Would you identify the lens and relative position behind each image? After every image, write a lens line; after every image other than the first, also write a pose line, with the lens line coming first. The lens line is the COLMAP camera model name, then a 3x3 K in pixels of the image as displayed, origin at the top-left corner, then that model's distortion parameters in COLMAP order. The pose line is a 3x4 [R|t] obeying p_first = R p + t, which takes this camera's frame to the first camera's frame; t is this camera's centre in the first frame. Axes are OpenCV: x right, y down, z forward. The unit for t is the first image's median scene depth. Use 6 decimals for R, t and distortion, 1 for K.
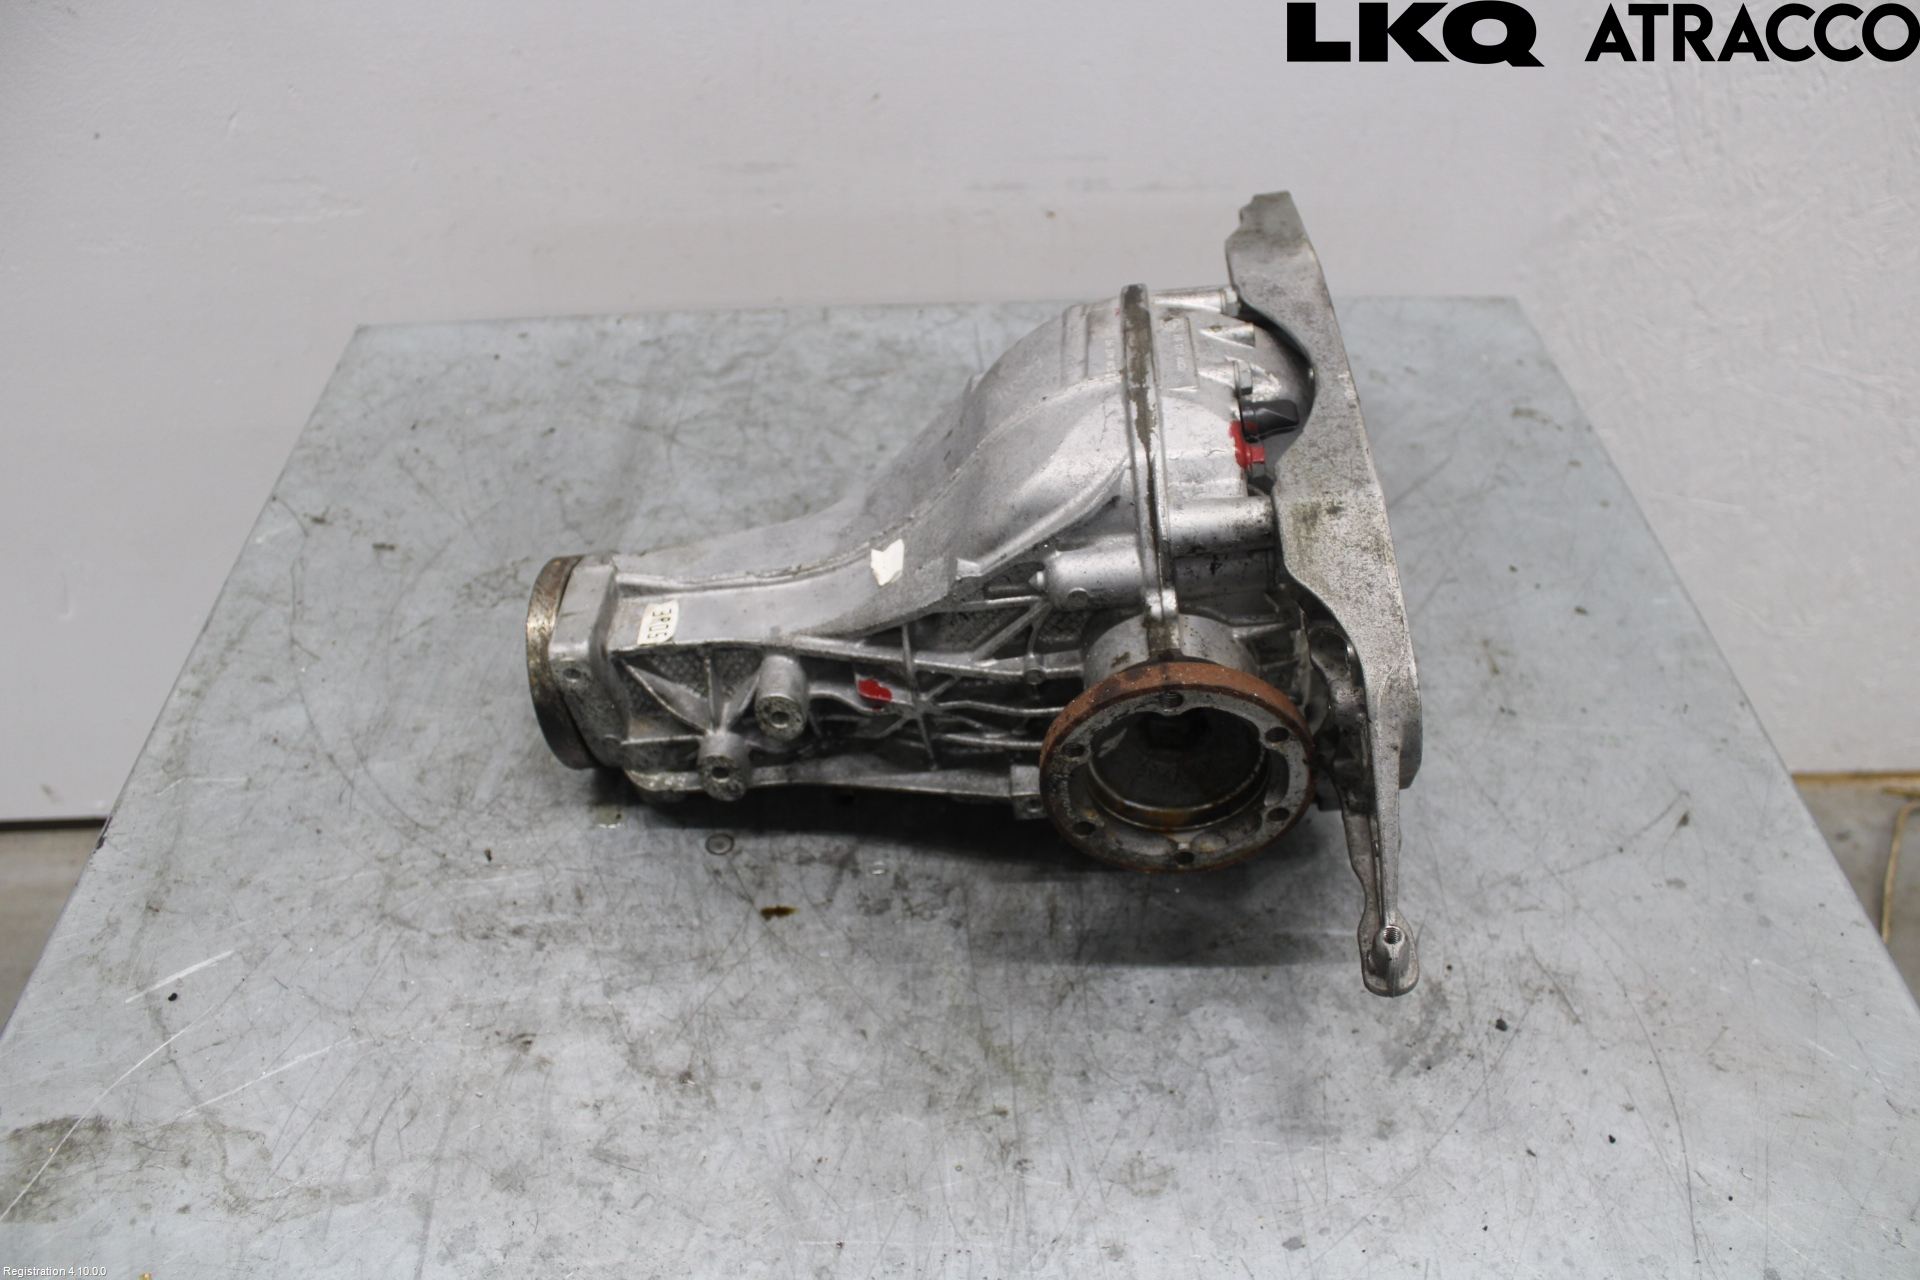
lens RADIAL K [[1575.8, 0, 974.9], [0, 1575.8, 637.8], [0, 0, 1]] dist [-0.177363, 0.126587]
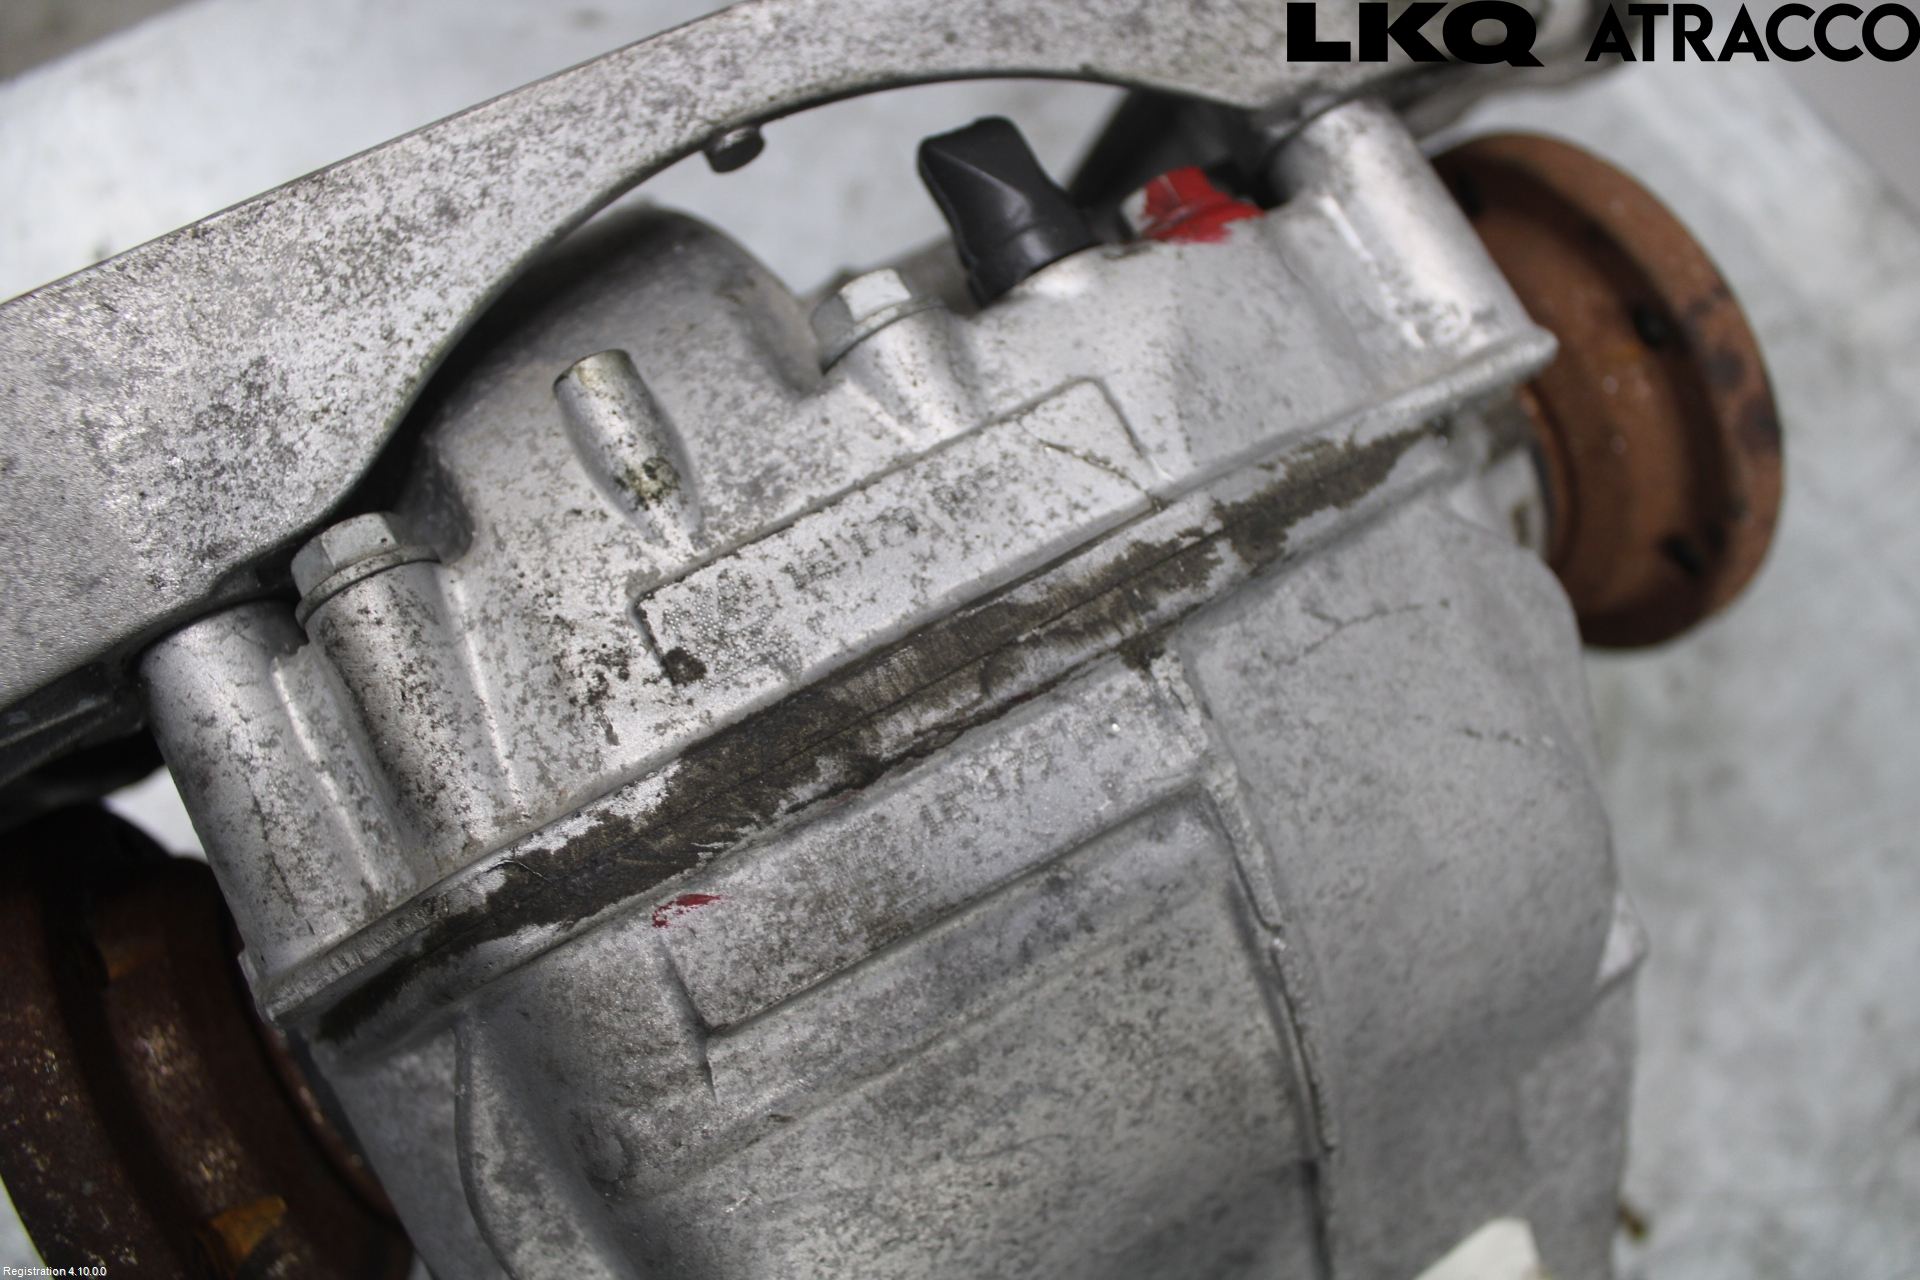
lens RADIAL K [[1575.8, 0, 974.9], [0, 1575.8, 637.8], [0, 0, 1]] dist [-0.177363, 0.126587]
pose [[-0.525321, -0.827013, 0.200216, 0.059842], [0.500045, -0.109663, 0.859028, -0.412422], [-0.688471, 0.551383, 0.471152, 0.908308]]
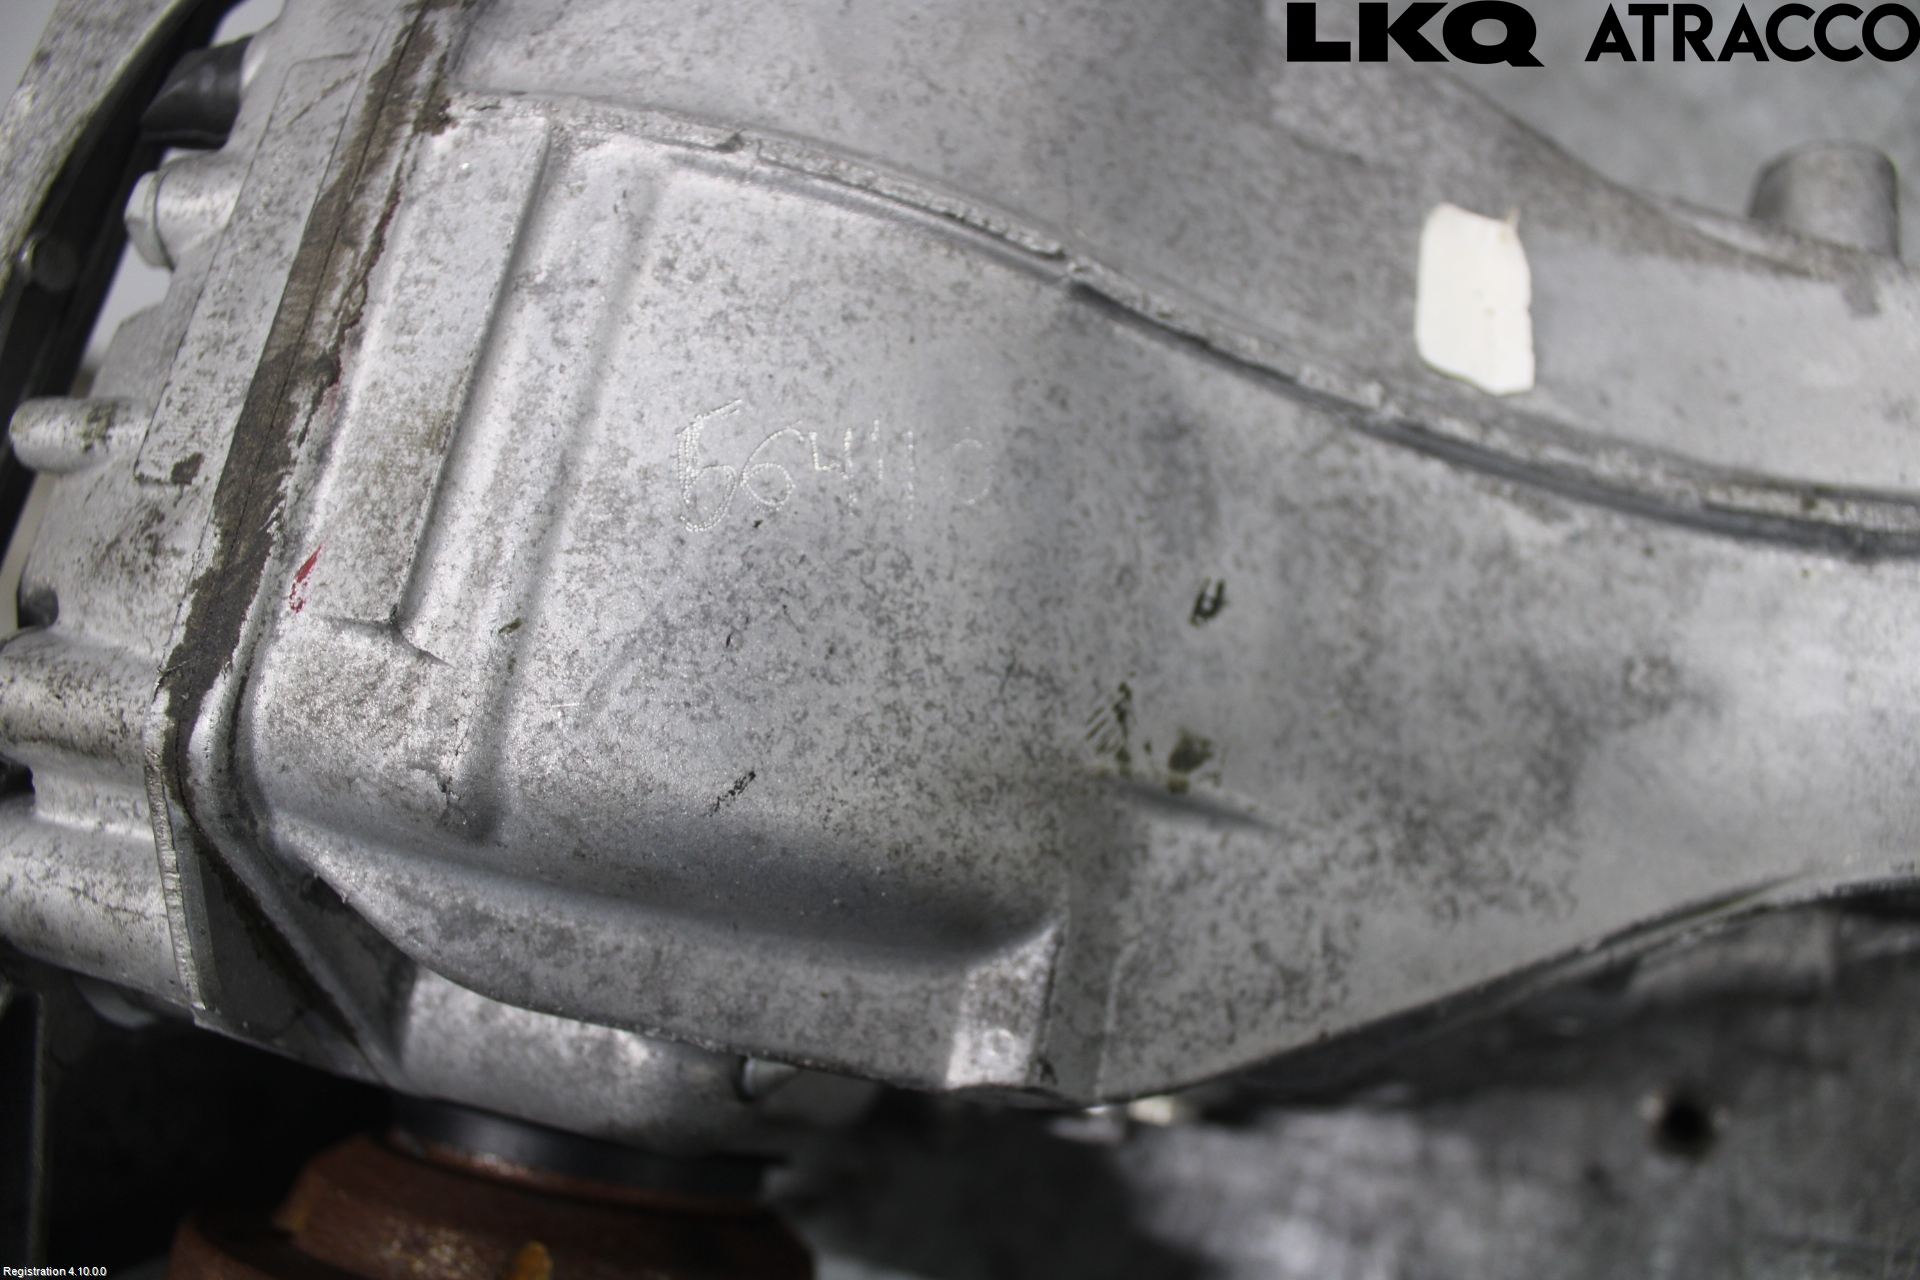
lens RADIAL K [[1575.8, 0, 974.9], [0, 1575.8, 637.8], [0, 0, 1]] dist [-0.177363, 0.126587]
pose [[-0.896231, -0.015517, 0.443316, -0.110066], [0.412195, -0.398405, 0.819371, -0.389627], [0.163906, 0.917078, 0.363459, 1.017307]]
